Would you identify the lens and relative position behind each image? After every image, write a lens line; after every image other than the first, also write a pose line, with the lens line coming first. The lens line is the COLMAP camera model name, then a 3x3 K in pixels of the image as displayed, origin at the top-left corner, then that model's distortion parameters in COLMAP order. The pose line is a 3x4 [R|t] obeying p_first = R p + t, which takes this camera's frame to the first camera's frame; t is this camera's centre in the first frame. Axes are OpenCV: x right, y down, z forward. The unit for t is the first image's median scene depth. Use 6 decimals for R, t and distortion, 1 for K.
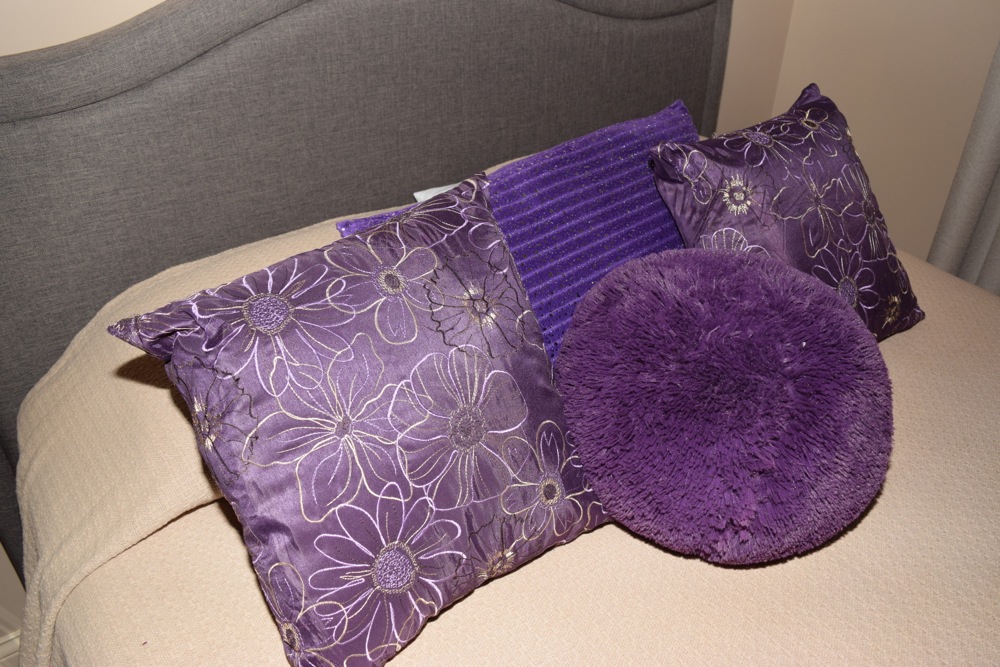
lens RADIAL K [[779.4, 0, 500.0], [0, 779.4, 333.5], [0, 0, 1]] dist [-0.090315, 0.006043]
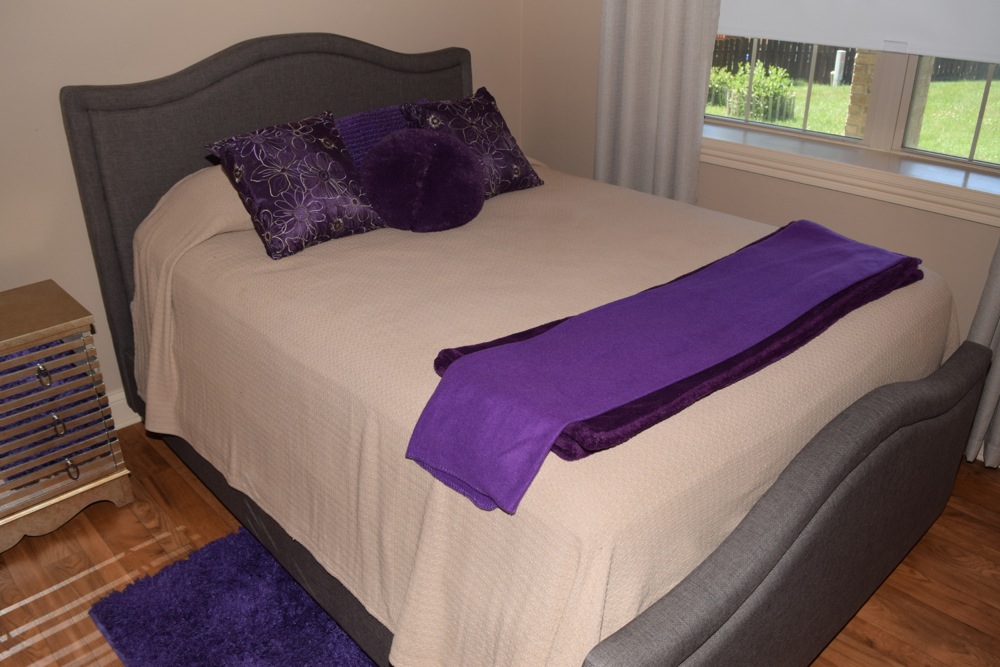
lens RADIAL K [[779.4, 0, 500.0], [0, 779.4, 333.5], [0, 0, 1]] dist [-0.090315, 0.006043]
pose [[0.991789, -0.074379, 0.104027, 0.252831], [0.089272, 0.985138, -0.146747, 1.116279], [-0.091566, 0.154828, 0.983689, -1.750441]]
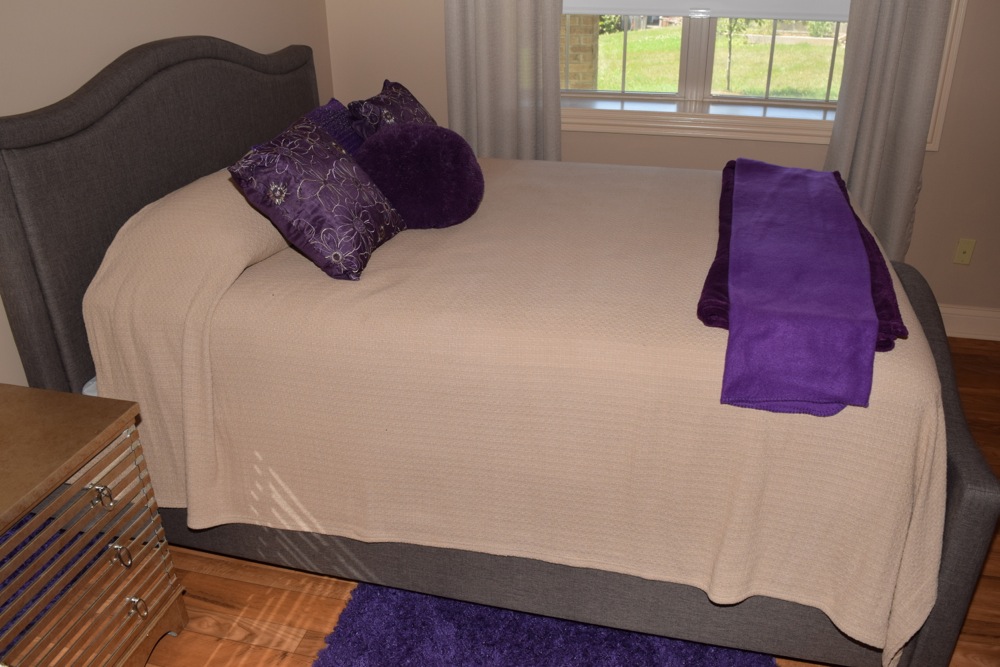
lens RADIAL K [[779.4, 0, 500.0], [0, 779.4, 333.5], [0, 0, 1]] dist [-0.090315, 0.006043]
pose [[0.762680, -0.311241, 0.566964, -1.251239], [0.386489, 0.922193, -0.013658, 0.766812], [-0.518599, 0.229542, 0.823629, -1.267318]]
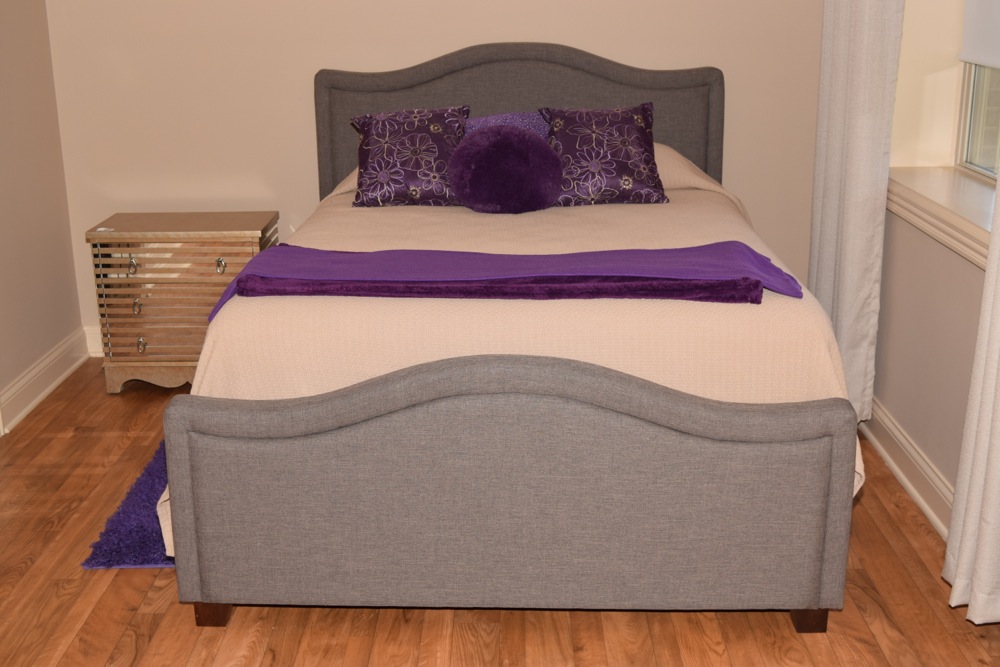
lens RADIAL K [[1191.1, 0, 500.0], [0, 1191.1, 333.5], [0, 0, 1]] dist [-0.056516, 0.009169]
pose [[0.796039, 0.144113, -0.587838, 3.362420], [-0.317711, 0.926162, -0.203183, 1.755134], [0.515152, 0.348504, 0.783047, -2.636204]]
